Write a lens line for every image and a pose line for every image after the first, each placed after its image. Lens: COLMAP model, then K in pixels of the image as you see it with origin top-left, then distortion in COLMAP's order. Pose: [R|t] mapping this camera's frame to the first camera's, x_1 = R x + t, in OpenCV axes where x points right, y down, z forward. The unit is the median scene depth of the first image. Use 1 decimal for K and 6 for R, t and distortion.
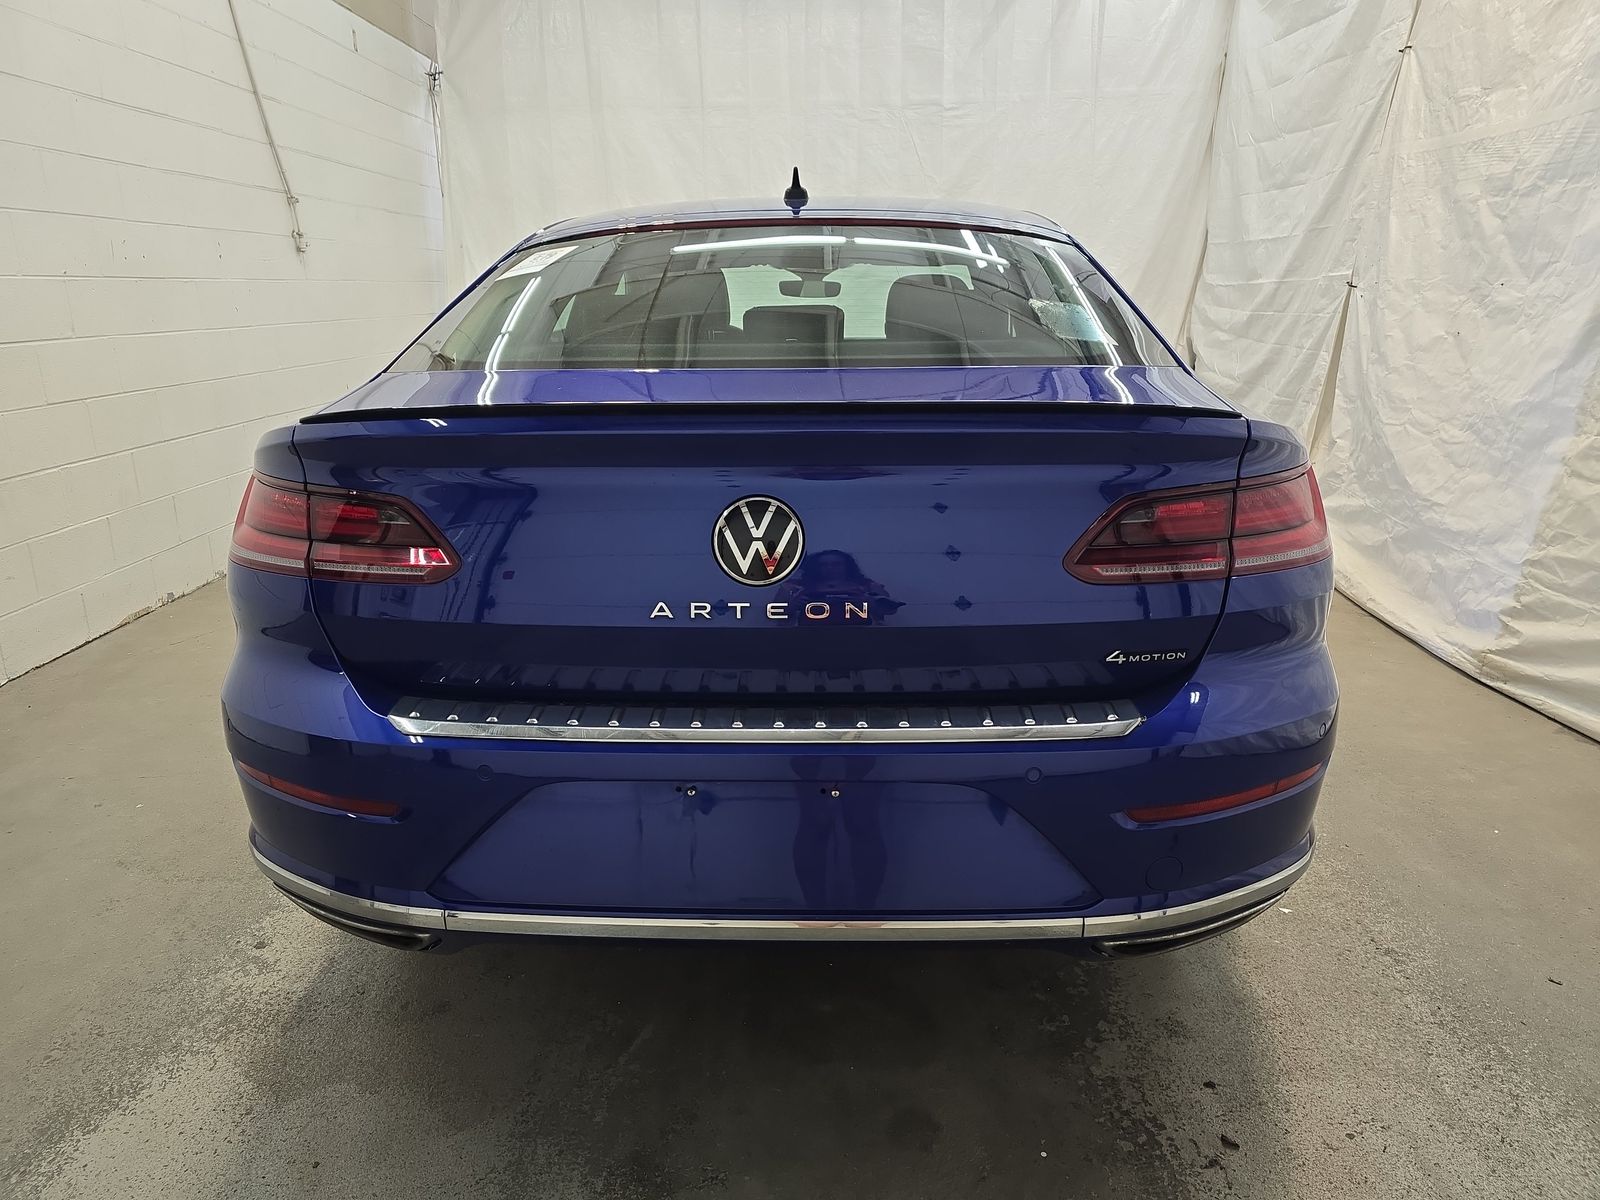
lens RADIAL K [[1077.8, 0, 798.3], [0, 1077.8, 602.1], [0, 0, 1]] dist [0.021637, -0.026504]
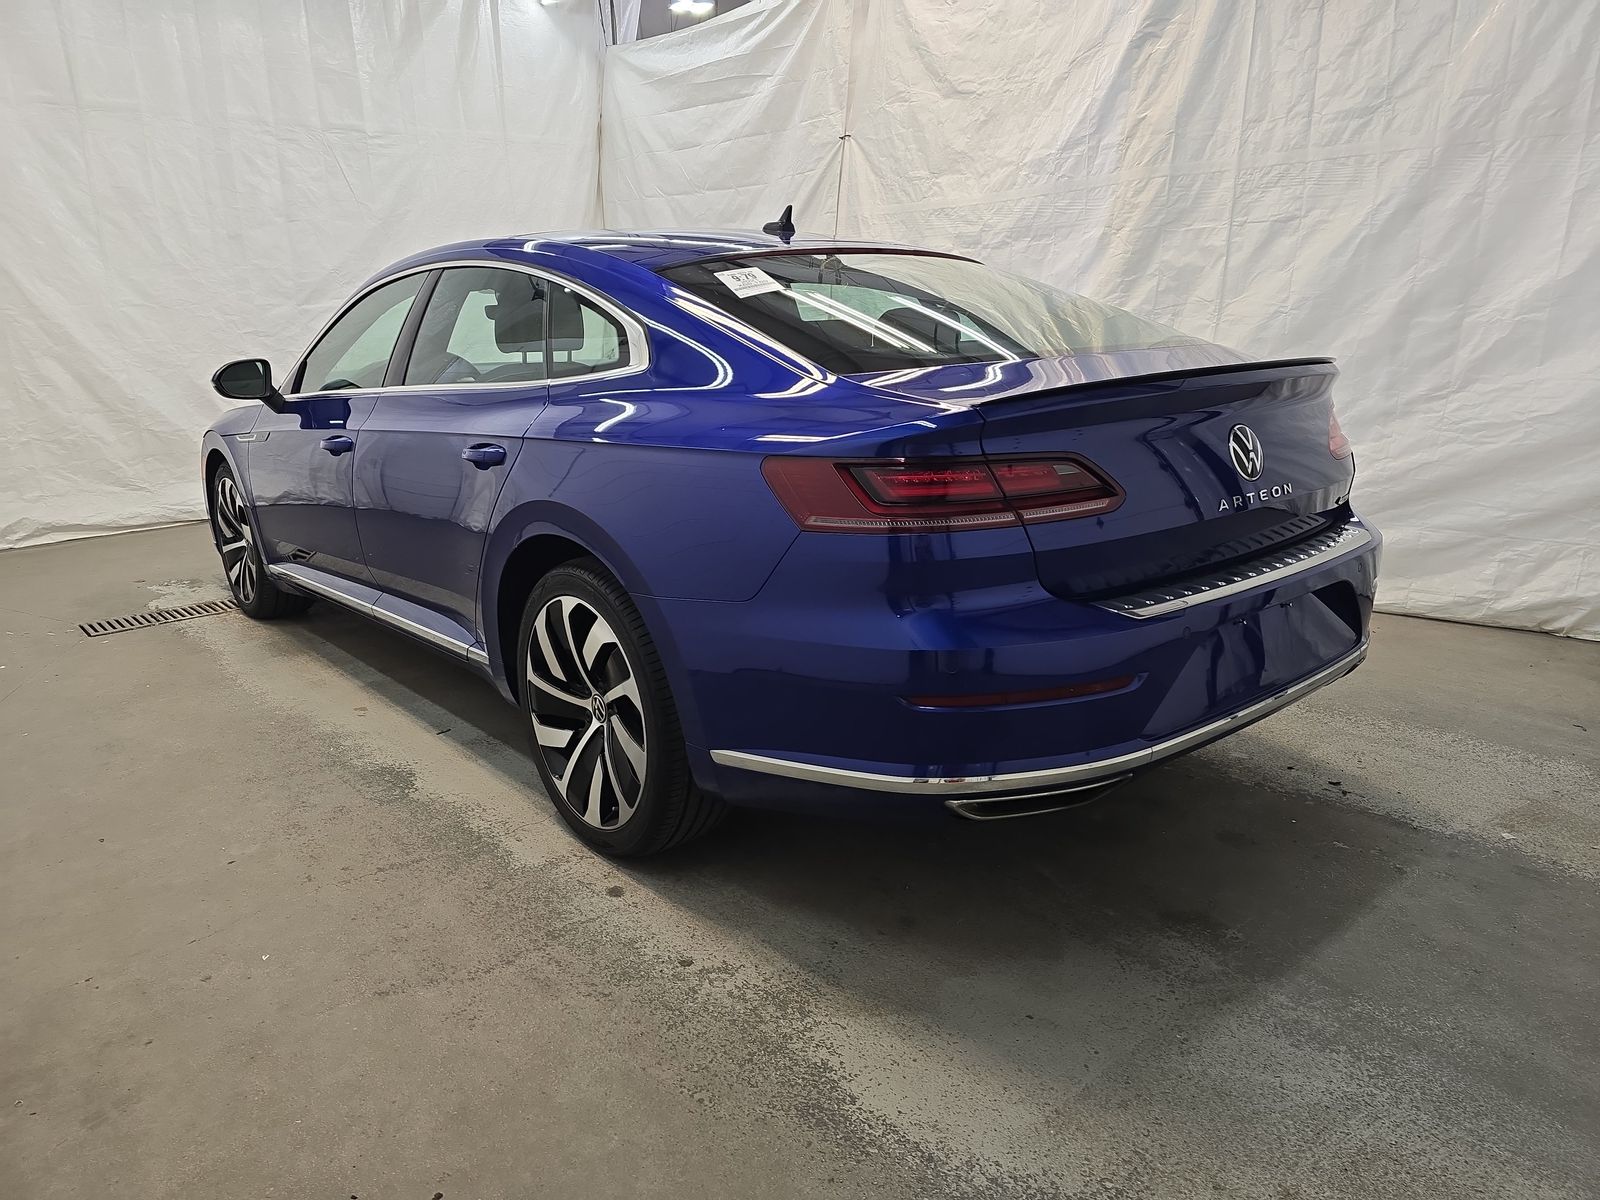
lens RADIAL K [[1077.8, 0, 809.9], [0, 1077.8, 595.9], [0, 0, 1]] dist [0.021637, -0.026504]
pose [[0.734876, -0.174299, 0.655421, -0.564498], [0.198590, 0.979354, 0.037780, -0.012803], [-0.648475, 0.102396, 0.754318, 0.087880]]
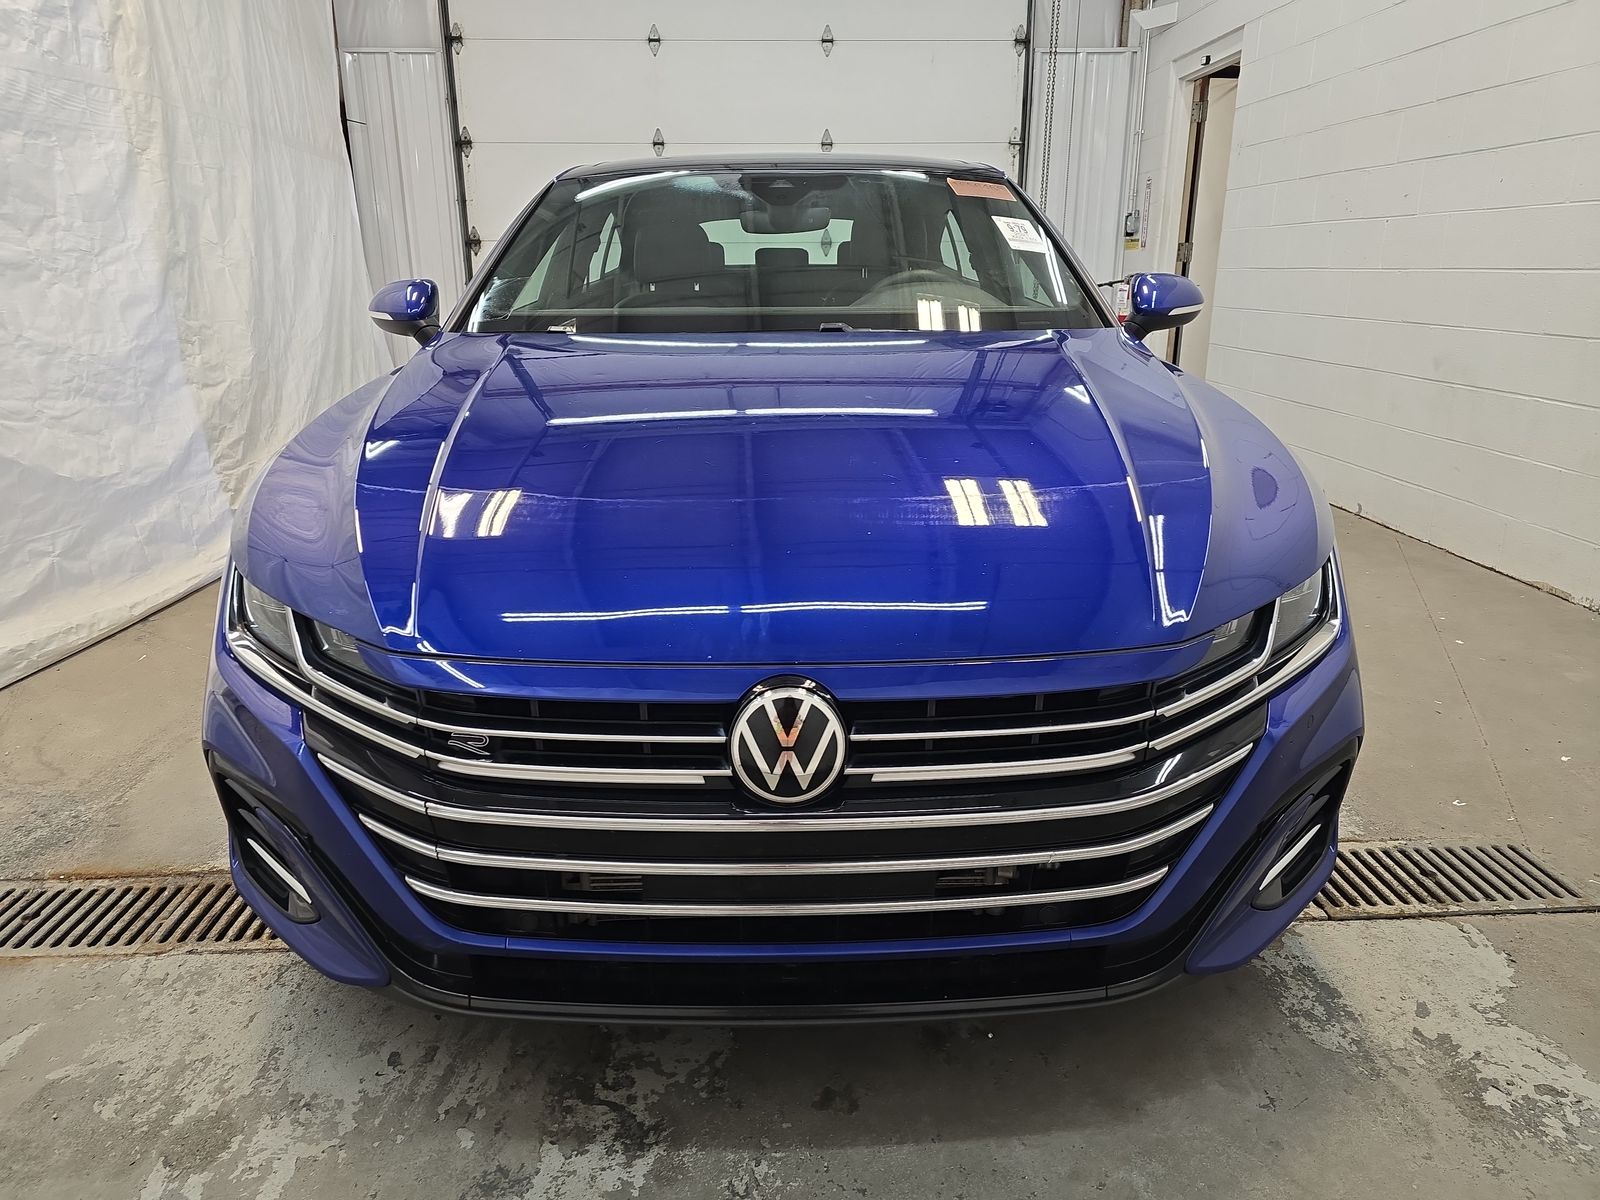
lens RADIAL K [[1077.8, 0, 788.8], [0, 1077.8, 606.4], [0, 0, 1]] dist [0.021637, -0.026504]
pose [[-0.998373, 0.033161, -0.046378, 0.057993], [0.002161, 0.834878, 0.550431, -0.528090], [0.056973, 0.549435, -0.833592, 1.946559]]
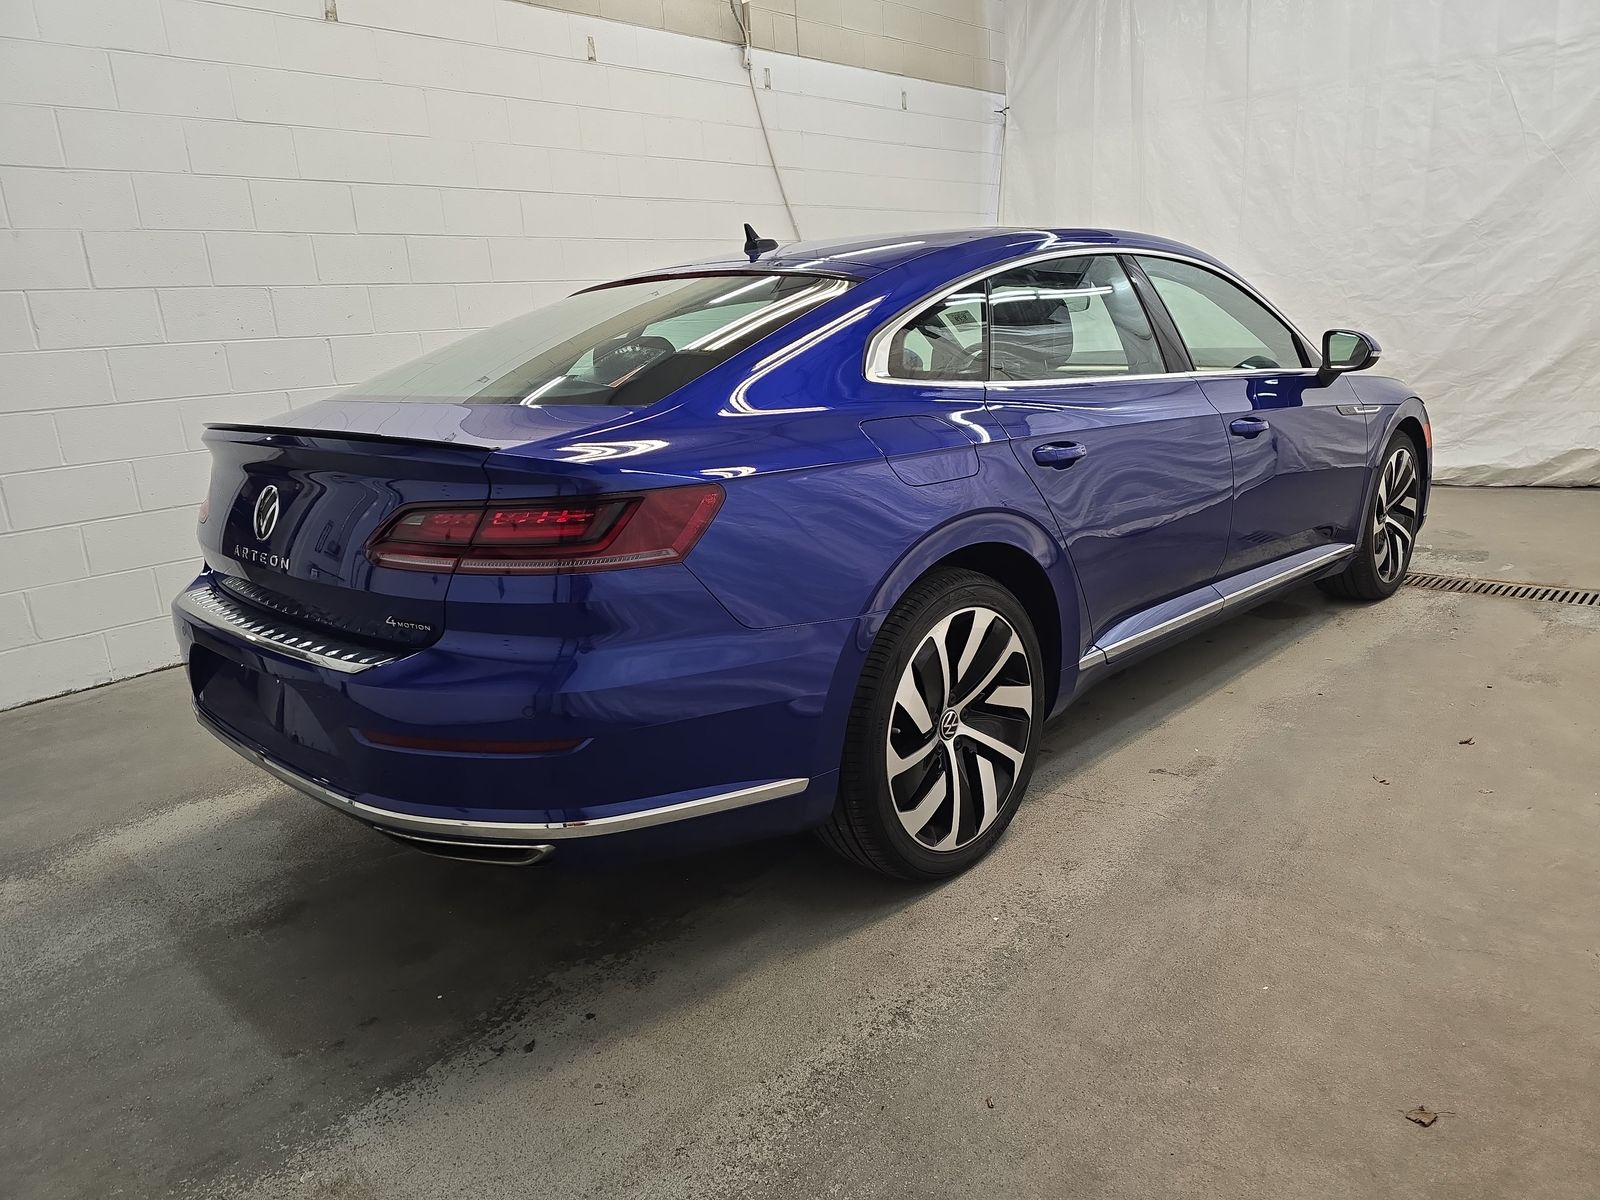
lens RADIAL K [[1077.8, 0, 793.4], [0, 1077.8, 600.8], [0, 0, 1]] dist [0.021637, -0.026504]
pose [[0.742134, 0.129884, -0.657546, 0.577901], [-0.129622, 0.990336, 0.049323, -0.039702], [0.657598, 0.048629, 0.751798, 0.111229]]
